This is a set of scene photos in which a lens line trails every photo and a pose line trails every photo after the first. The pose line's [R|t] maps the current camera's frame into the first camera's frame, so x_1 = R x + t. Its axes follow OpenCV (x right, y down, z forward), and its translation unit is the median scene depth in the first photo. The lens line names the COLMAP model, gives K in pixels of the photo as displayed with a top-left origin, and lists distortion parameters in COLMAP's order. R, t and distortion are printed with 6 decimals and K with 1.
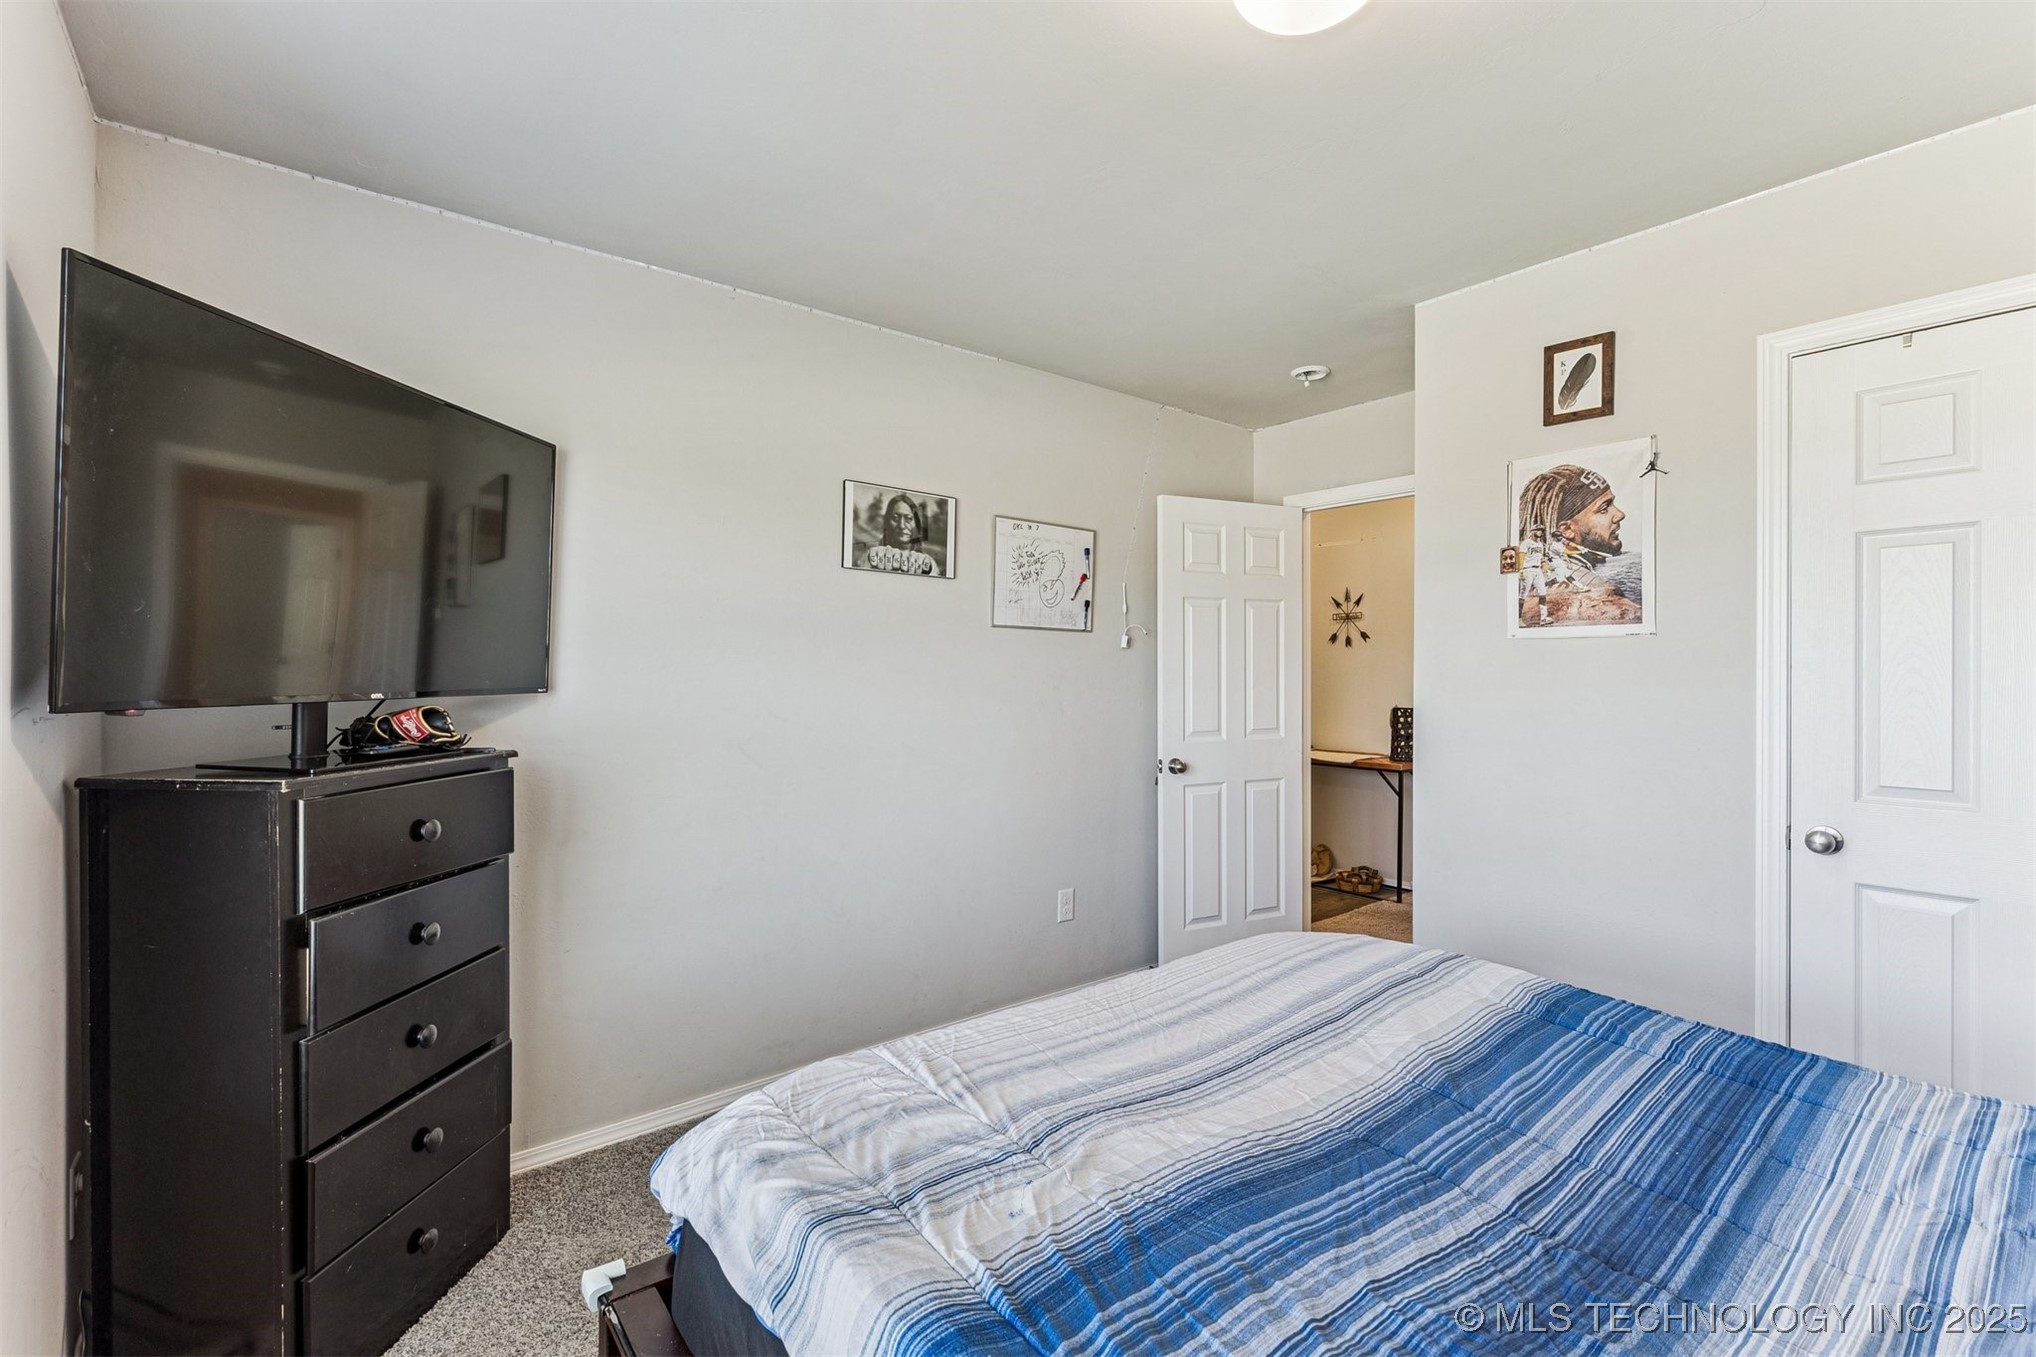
lens RADIAL K [[916.1, 0, 1014.7], [0, 916.1, 678.9], [0, 0, 1]] dist [0.005753, -0.002273]
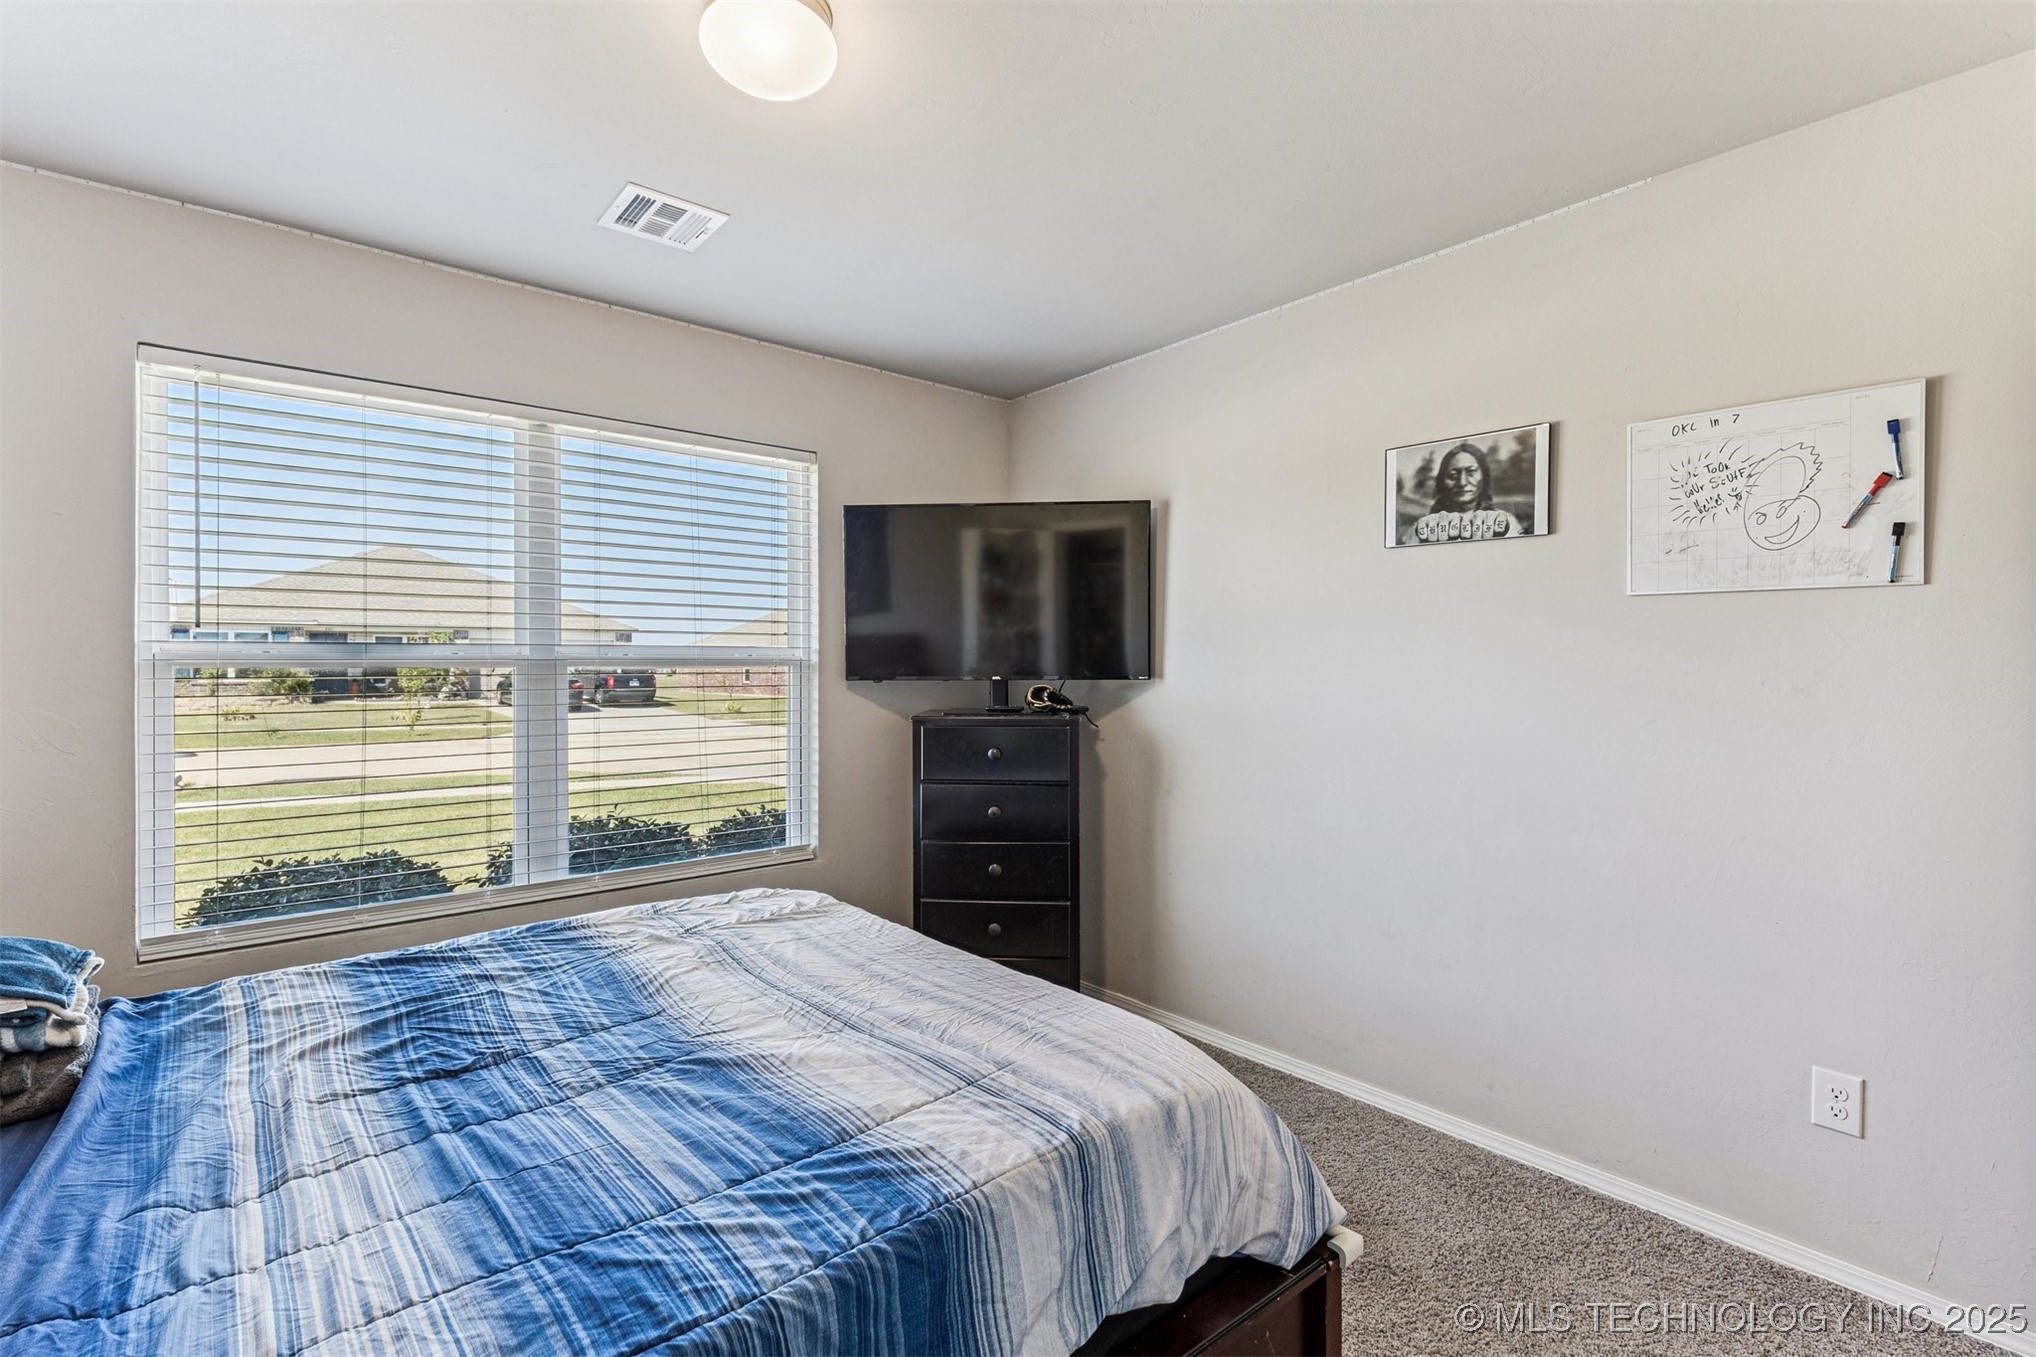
lens RADIAL K [[916.1, 0, 1013.5], [0, 916.1, 667.9], [0, 0, 1]] dist [0.005753, -0.002273]
pose [[0.049277, -0.002535, -0.998782, 0.654905], [-0.008835, 0.999957, -0.002974, 0.001171], [0.998746, 0.008970, 0.049253, 0.564158]]
